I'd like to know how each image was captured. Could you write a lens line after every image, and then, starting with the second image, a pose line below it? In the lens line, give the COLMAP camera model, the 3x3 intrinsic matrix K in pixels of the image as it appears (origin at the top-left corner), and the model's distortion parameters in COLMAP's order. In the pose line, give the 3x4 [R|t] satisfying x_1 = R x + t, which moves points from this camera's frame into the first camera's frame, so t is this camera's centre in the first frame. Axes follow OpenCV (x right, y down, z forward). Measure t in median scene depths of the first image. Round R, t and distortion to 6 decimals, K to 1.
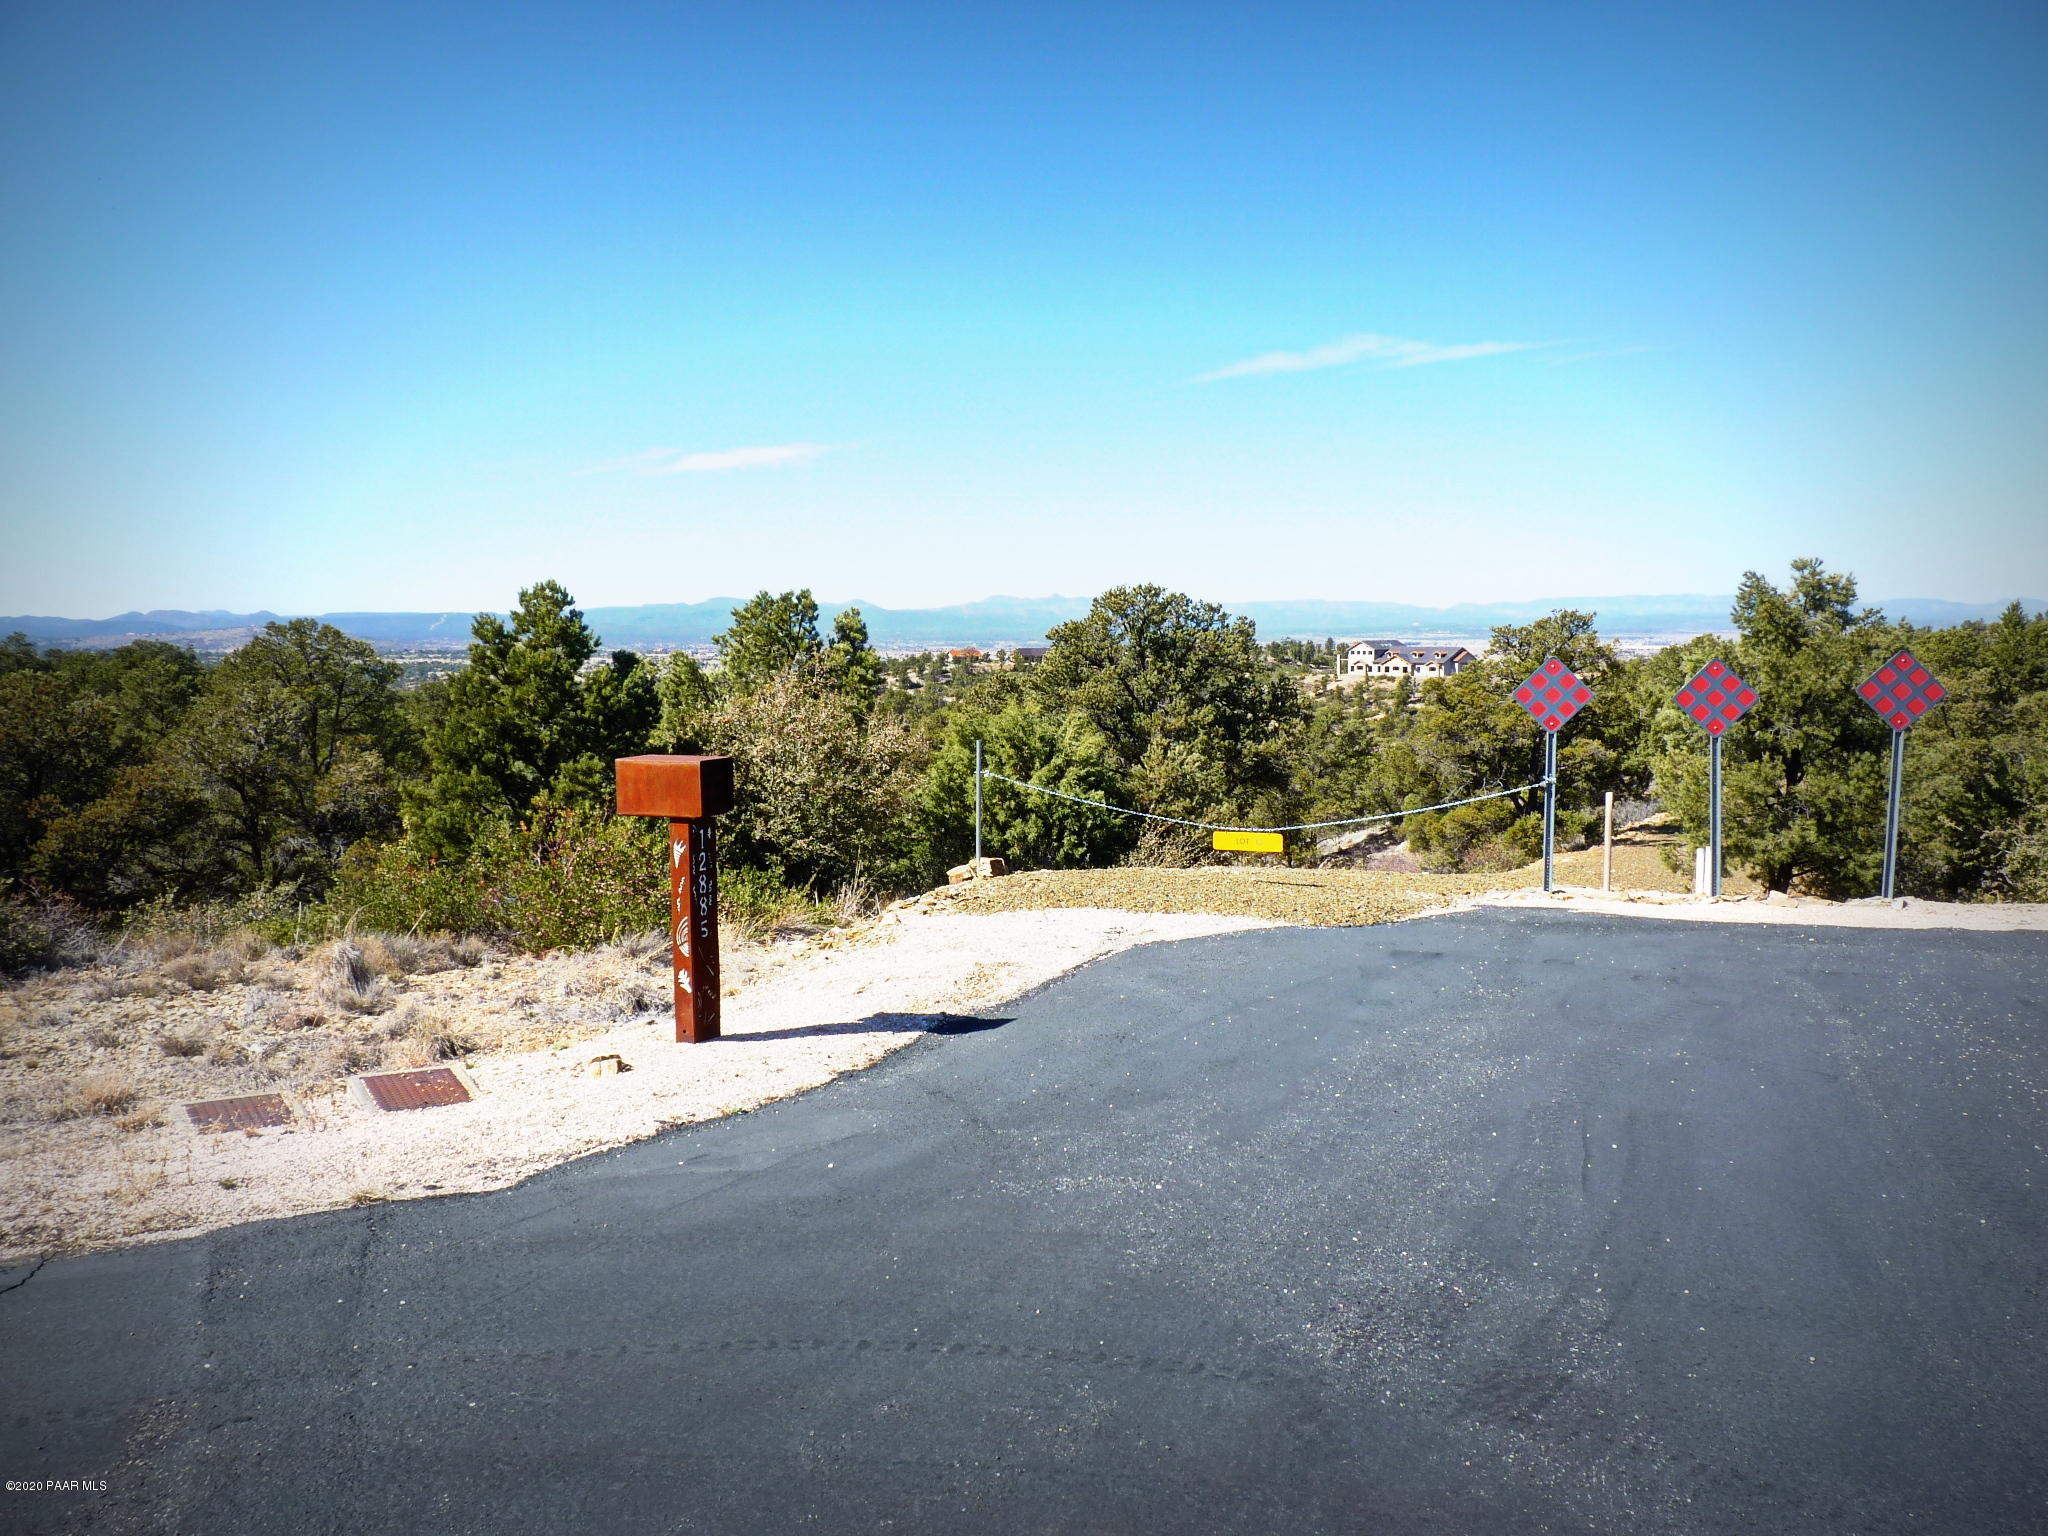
lens RADIAL K [[1645.6, 0, 1019.4], [0, 1645.6, 769.8], [0, 0, 1]] dist [-0.015609, -0.002695]
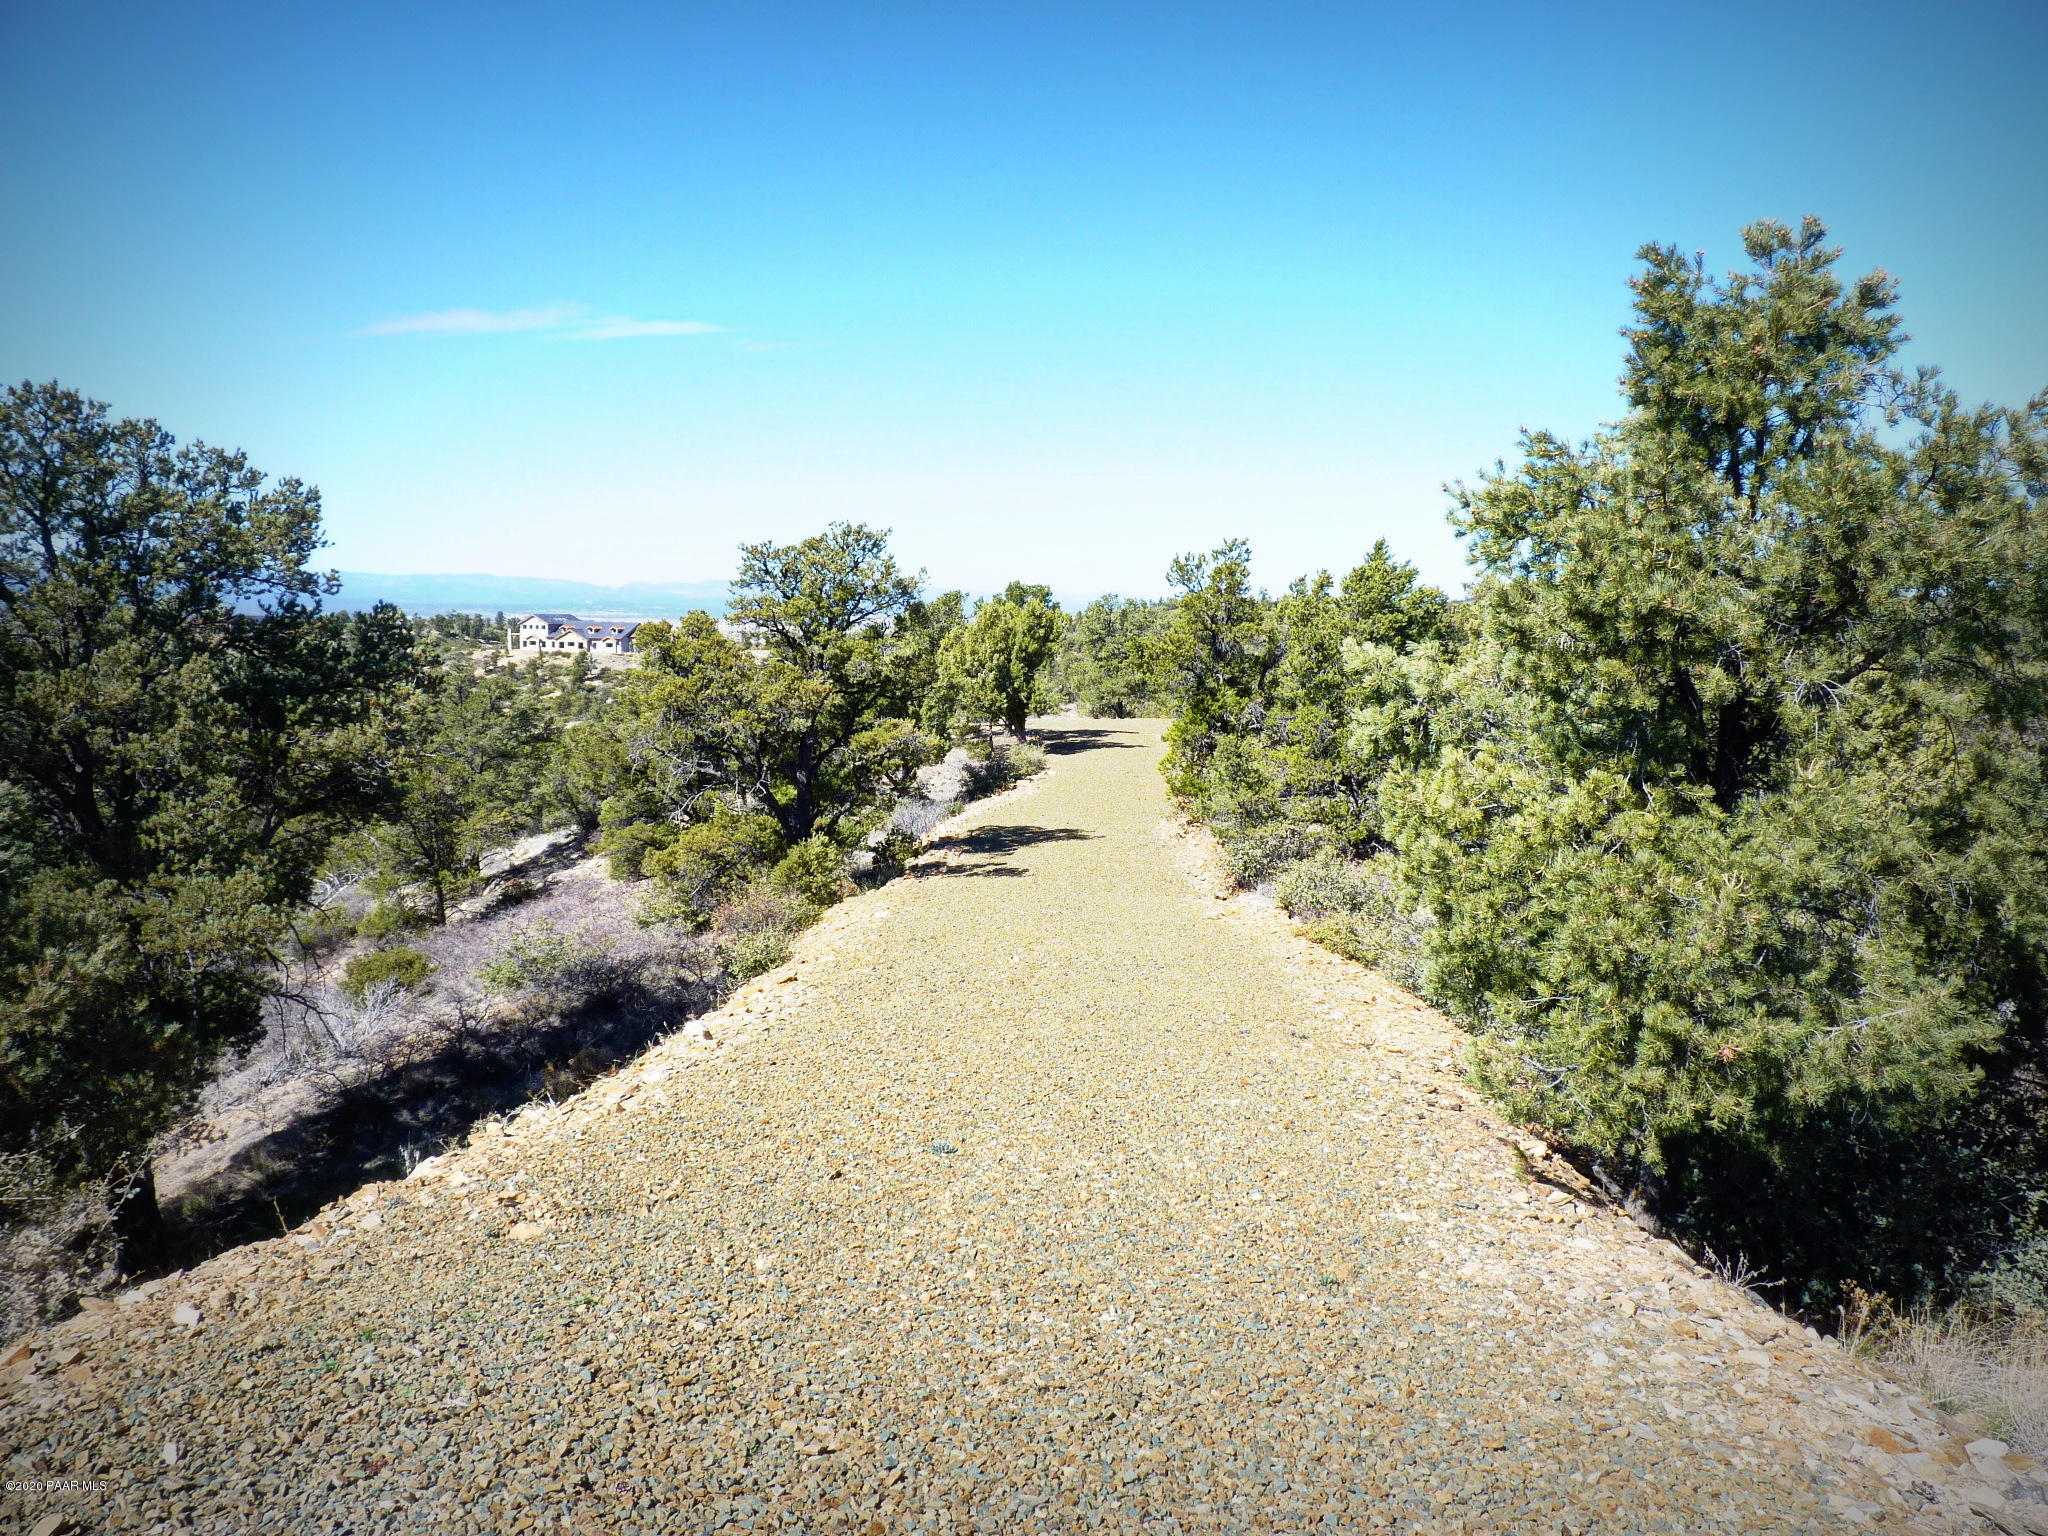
lens RADIAL K [[1646.2, 0, 1016.1], [0, 1646.2, 776.9], [0, 0, 1]] dist [-0.028597, -0.000970]
pose [[0.882655, -0.026075, 0.469298, 0.048219], [0.017897, 0.999600, 0.021879, -0.005142], [-0.469681, -0.010913, 0.882769, 0.234943]]
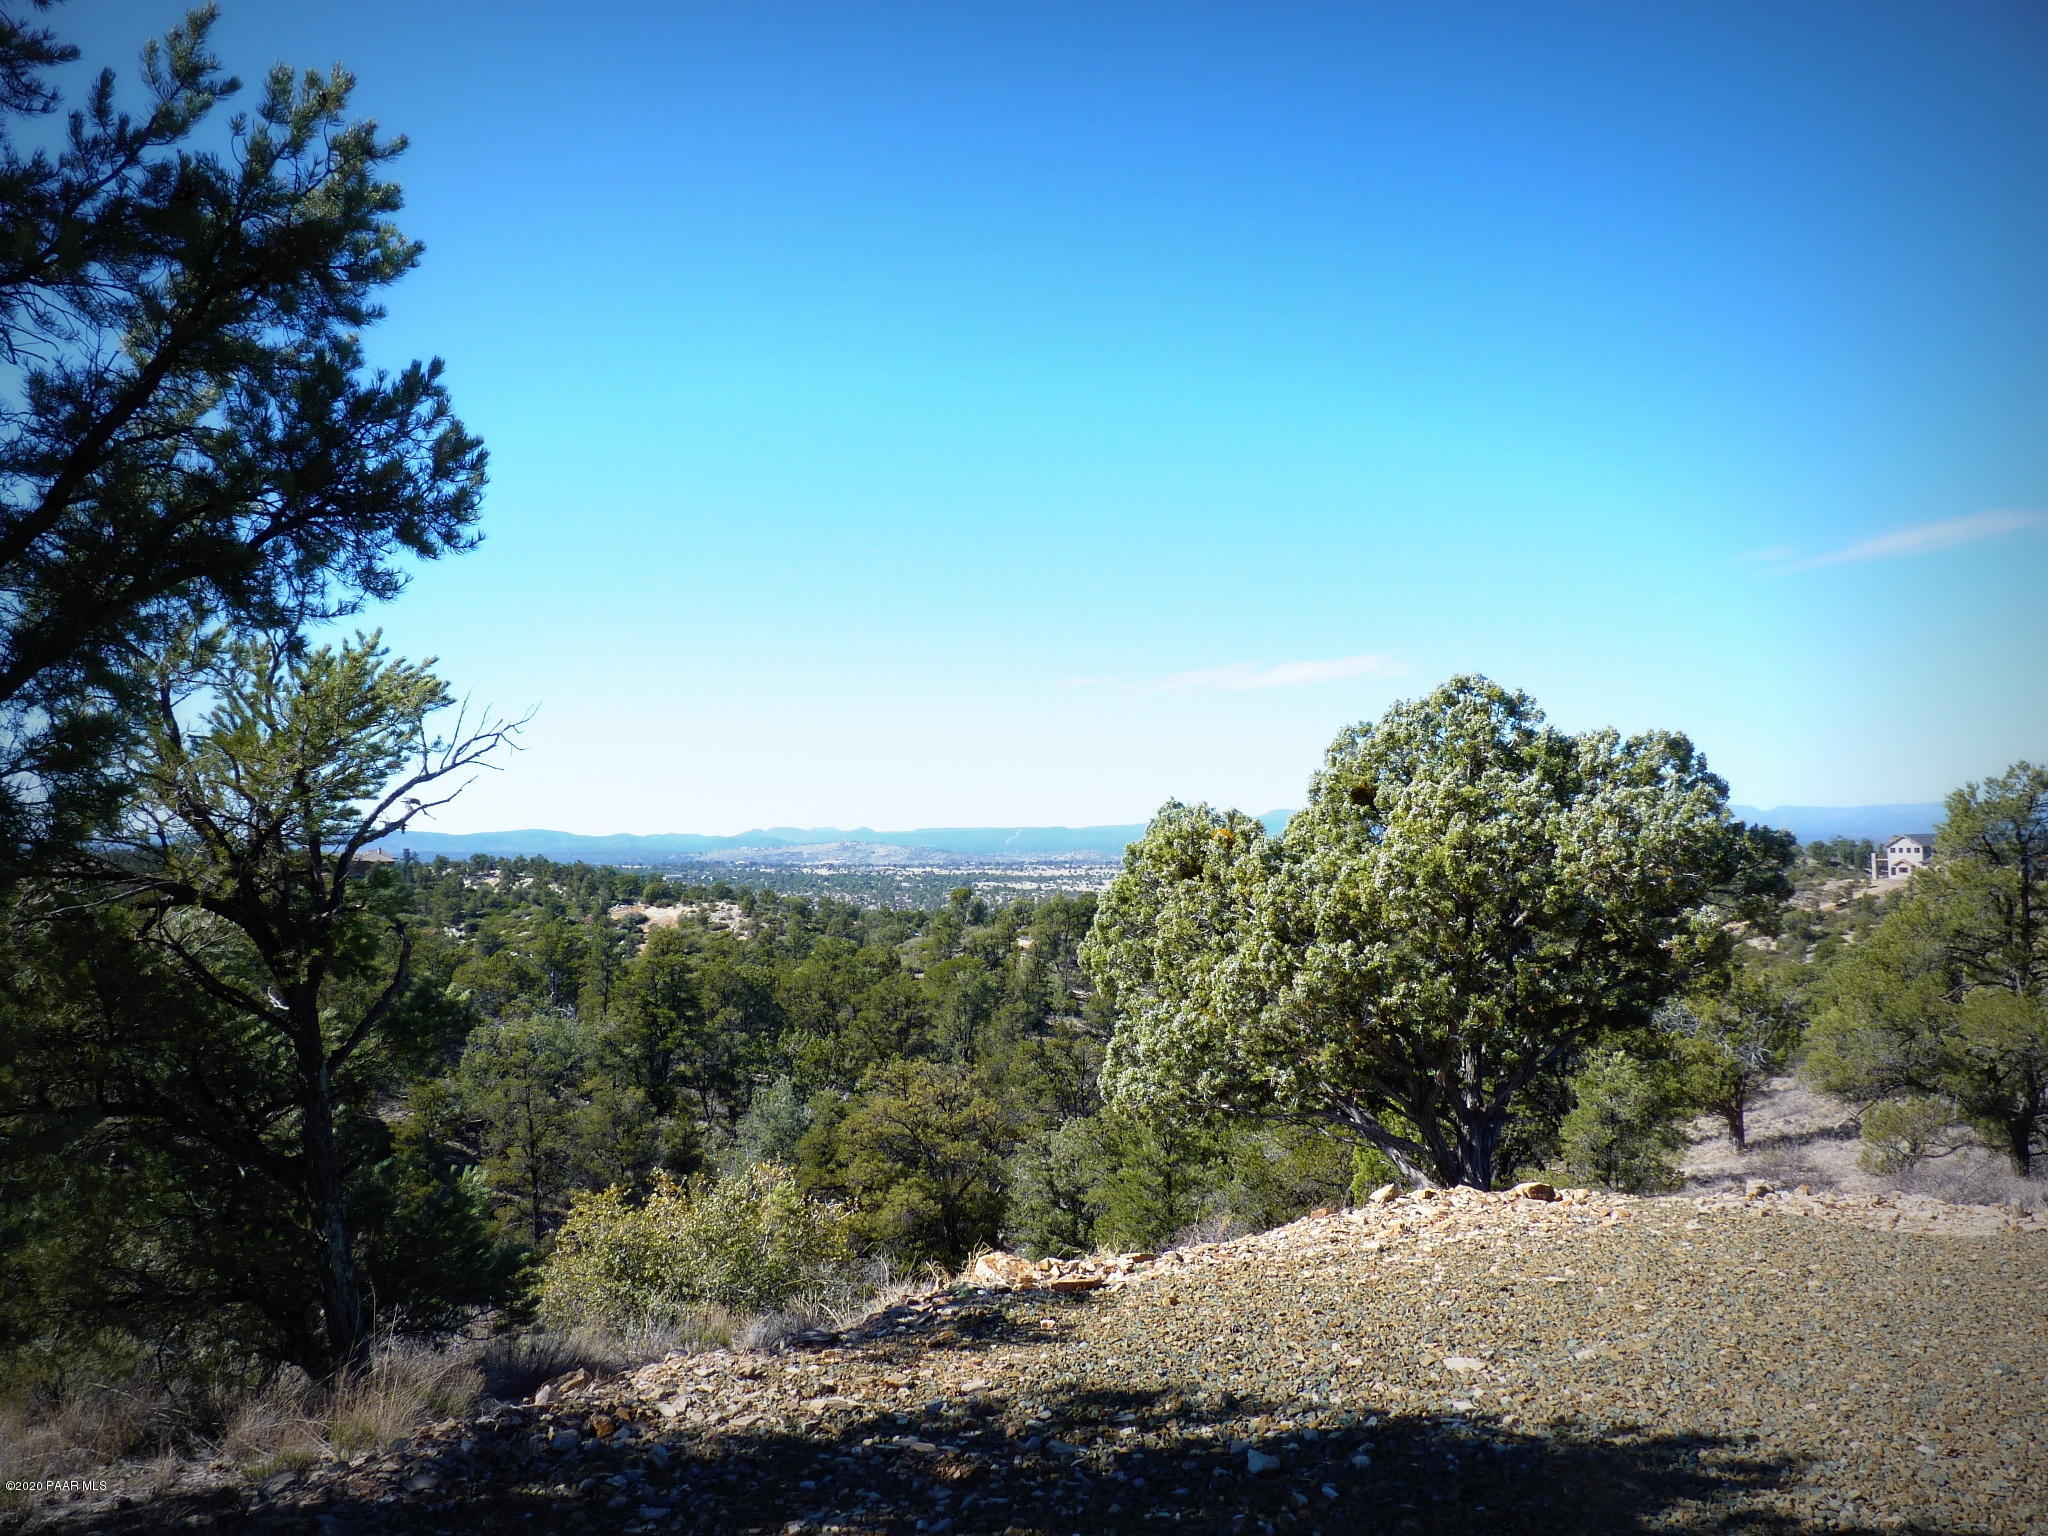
lens RADIAL K [[1645.6, 0, 1019.5], [0, 1645.6, 770.8], [0, 0, 1]] dist [-0.015609, -0.002695]
pose [[0.941962, -0.022045, -0.334996, 0.485982], [-0.021026, 0.992009, -0.124404, -0.028924], [0.335061, 0.124228, 0.933971, 0.942604]]
